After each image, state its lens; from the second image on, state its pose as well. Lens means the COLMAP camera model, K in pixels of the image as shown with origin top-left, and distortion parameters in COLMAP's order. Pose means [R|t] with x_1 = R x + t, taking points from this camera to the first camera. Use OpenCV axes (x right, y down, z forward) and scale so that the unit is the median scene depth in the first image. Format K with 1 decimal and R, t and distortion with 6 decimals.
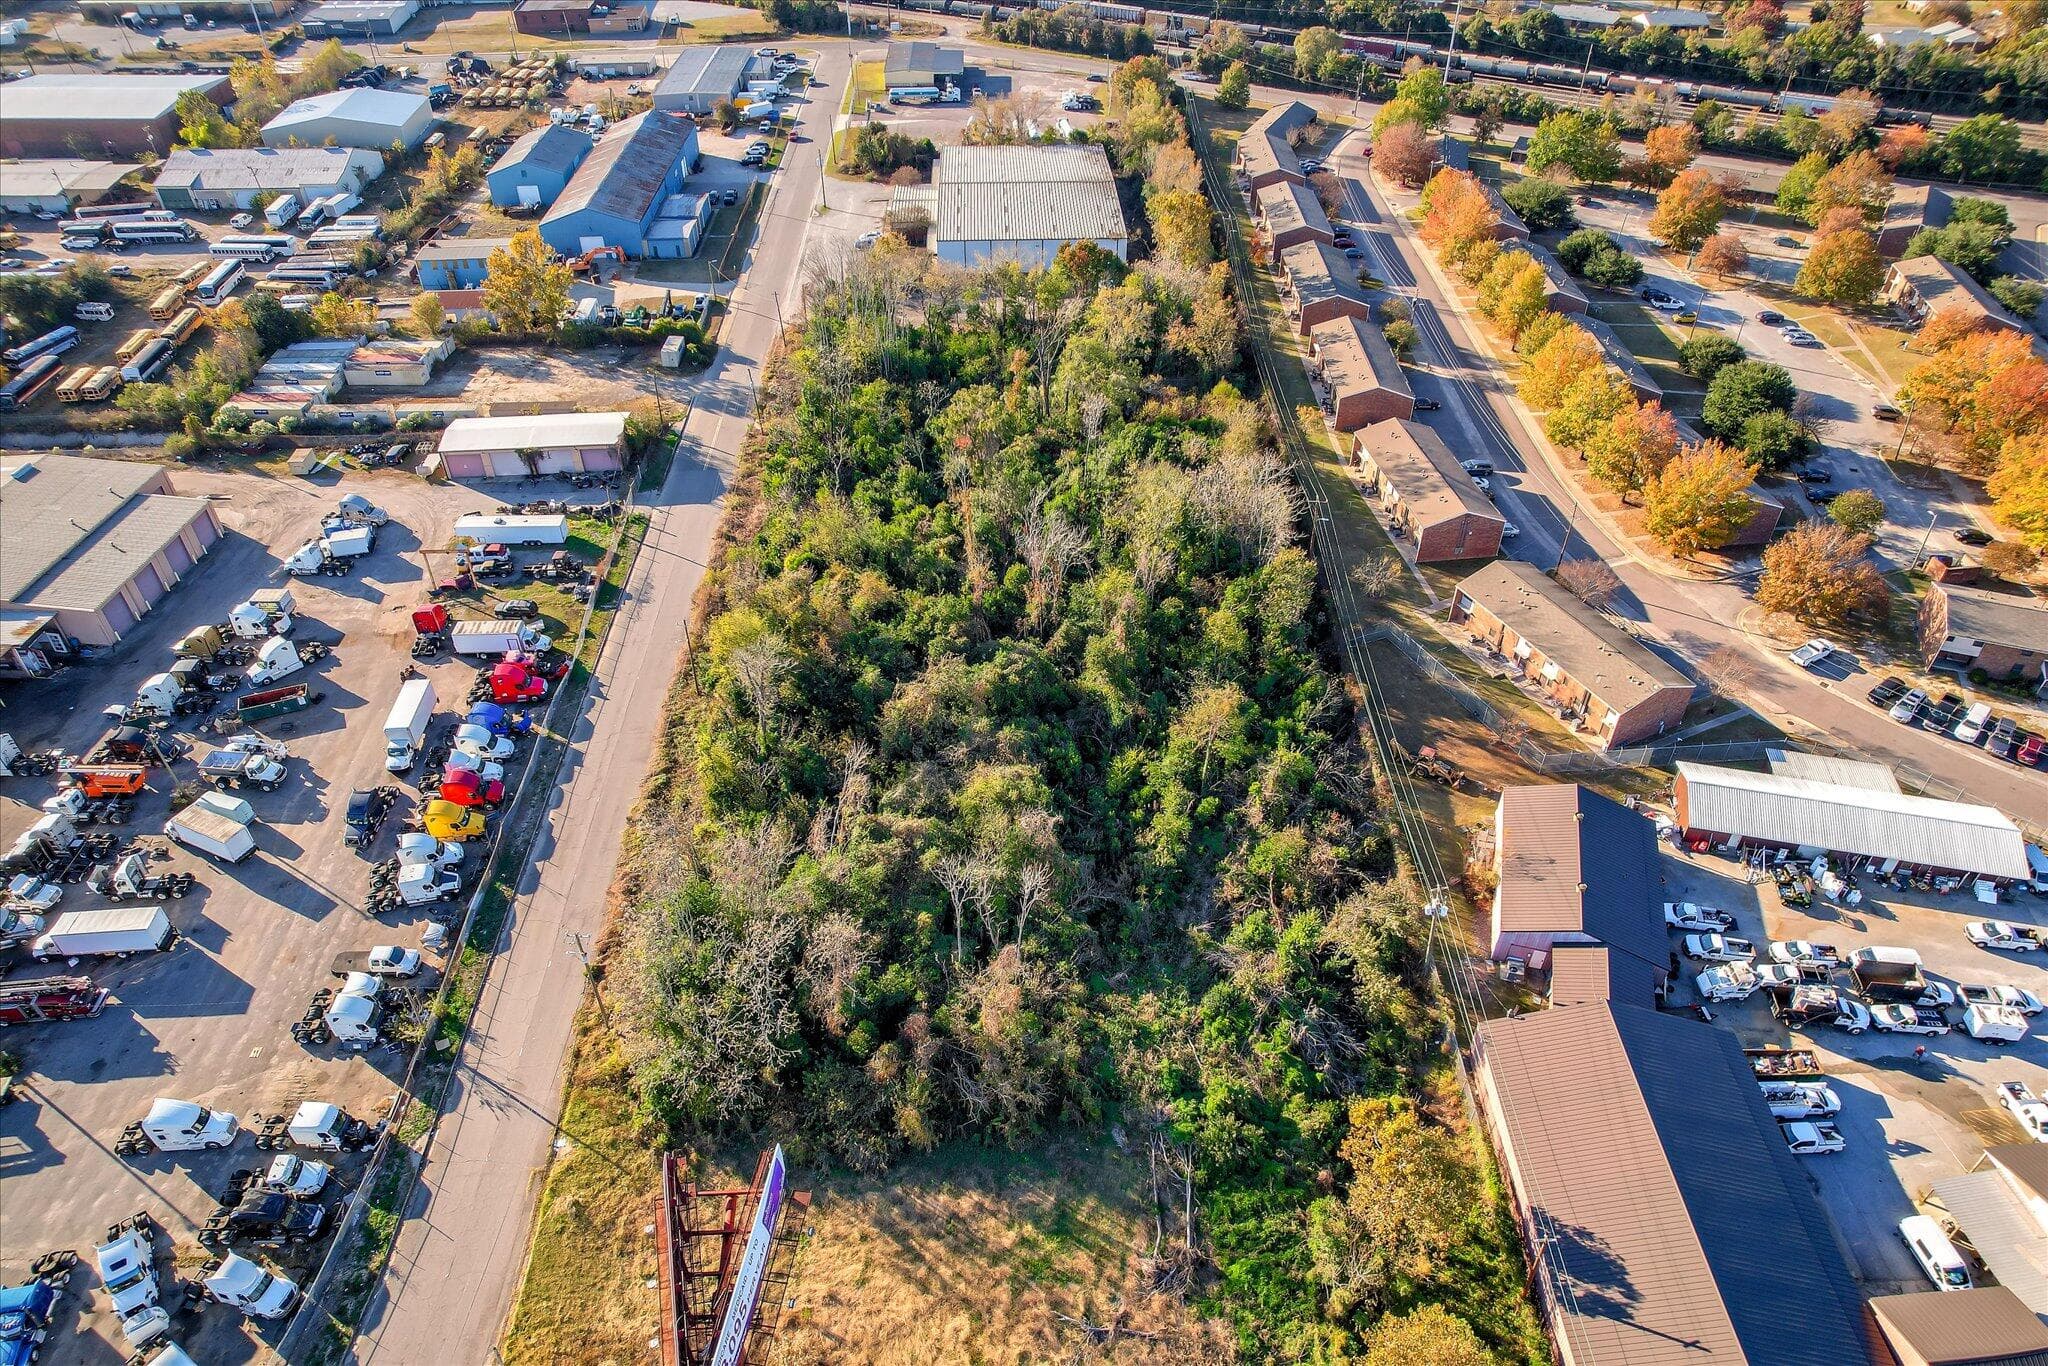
lens RADIAL K [[1312.7, 0, 1020.2], [0, 1312.7, 672.5], [0, 0, 1]] dist [-0.071559, 0.061244]
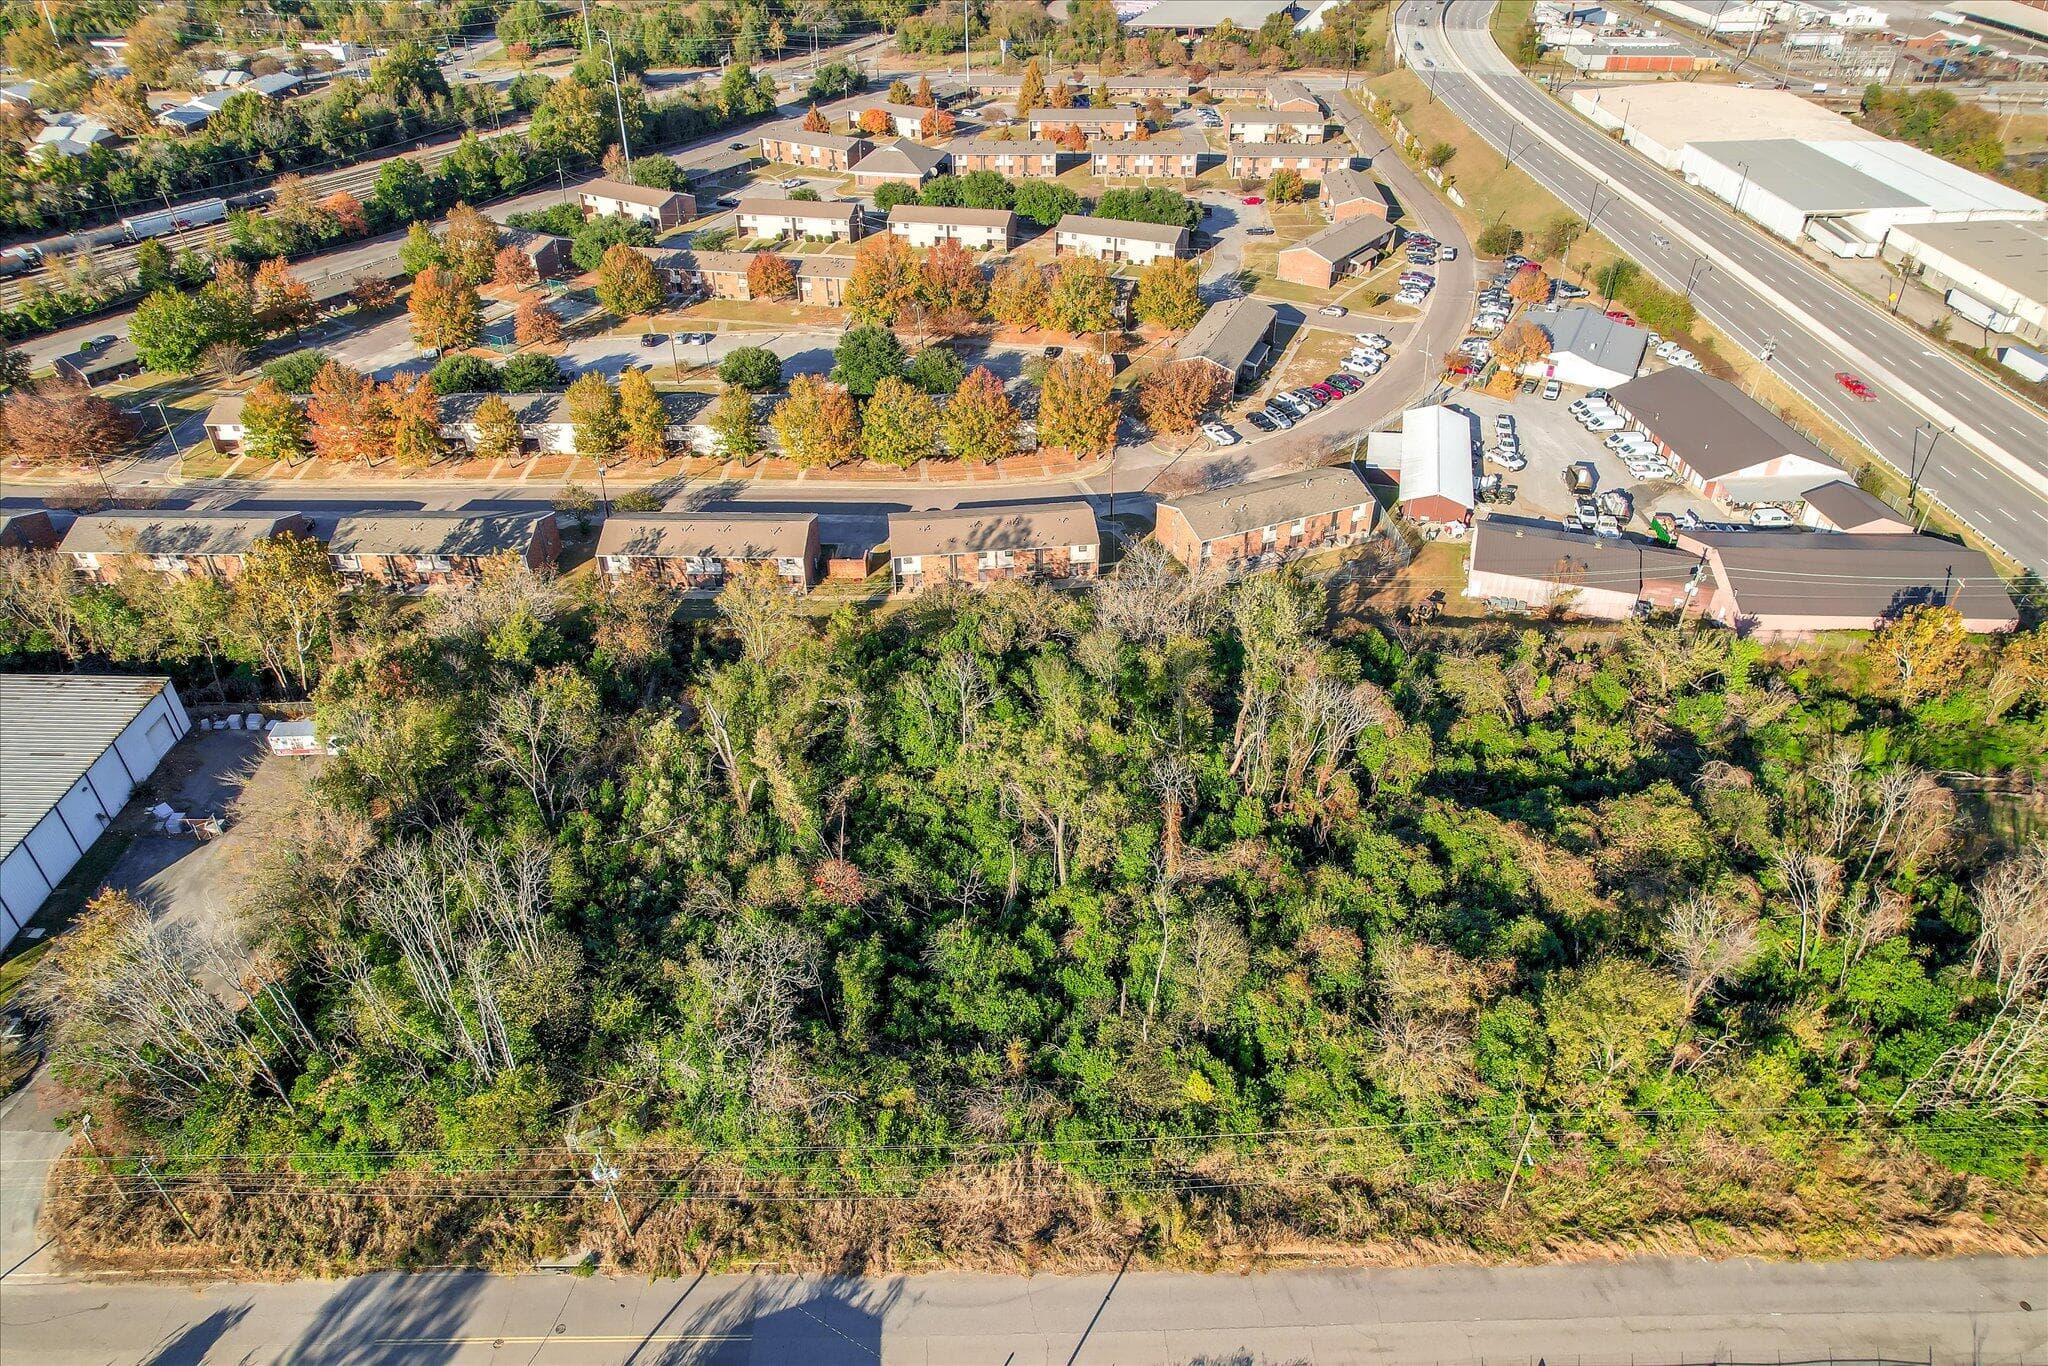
lens RADIAL K [[1312.7, 0, 1025.5], [0, 1312.7, 688.2], [0, 0, 1]] dist [-0.071559, 0.061244]
pose [[0.014108, -0.578029, 0.815894, -0.615731], [0.622942, 0.643352, 0.445019, -0.570642], [-0.782141, 0.501976, 0.369155, 0.825375]]
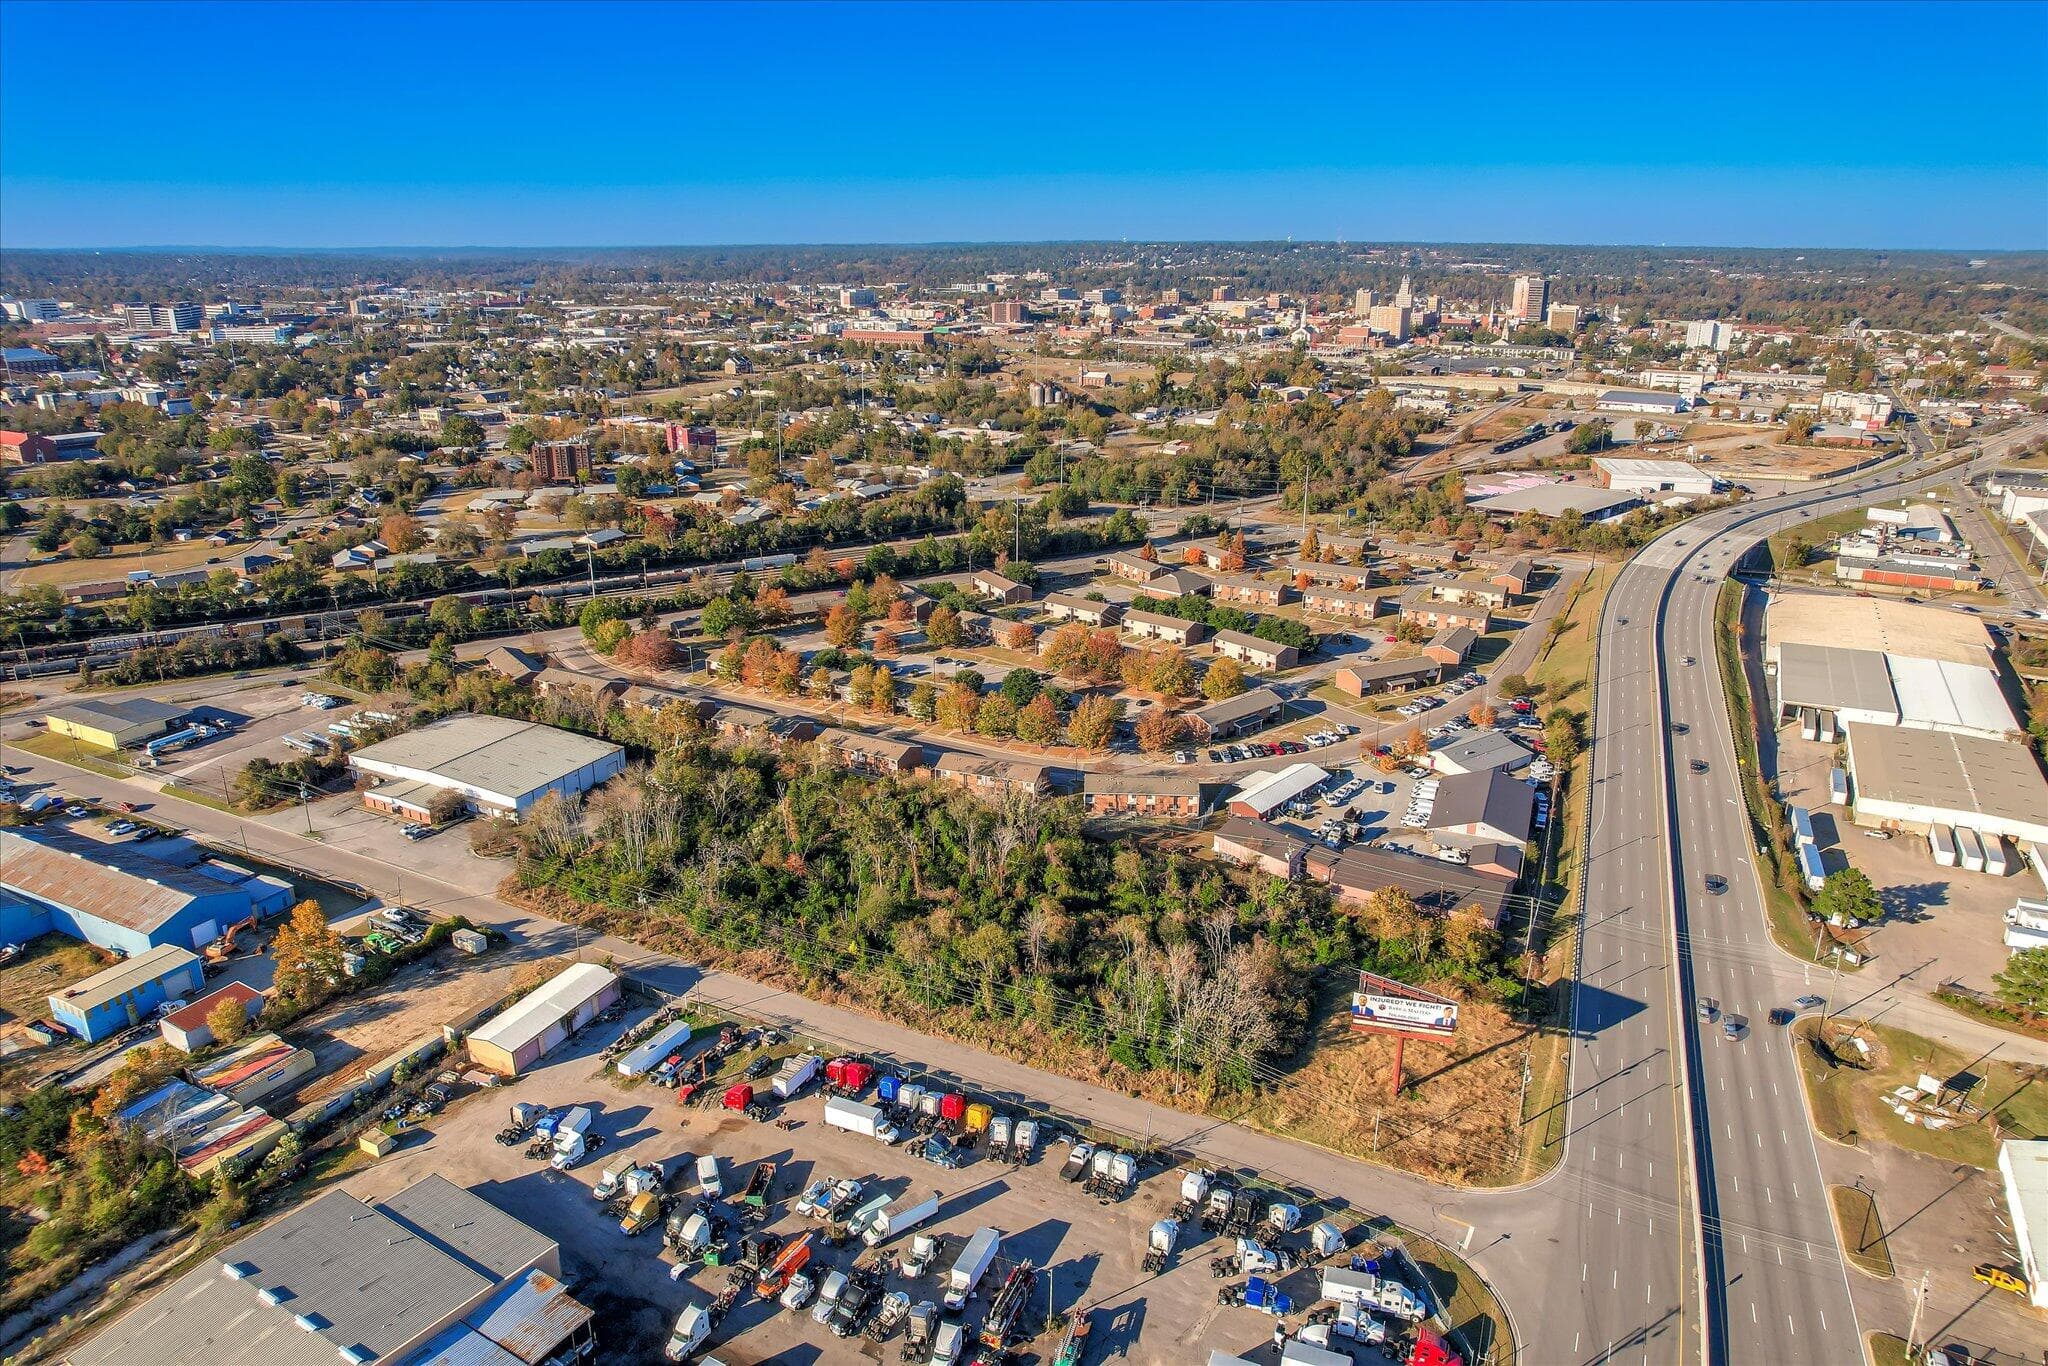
lens RADIAL K [[1312.7, 0, 1025.2], [0, 1312.7, 675.2], [0, 0, 1]] dist [-0.071559, 0.061244]
pose [[0.477119, -0.275390, 0.834576, -1.350748], [0.544195, 0.838248, -0.034510, -0.204190], [-0.690079, 0.470638, 0.549810, -0.095236]]
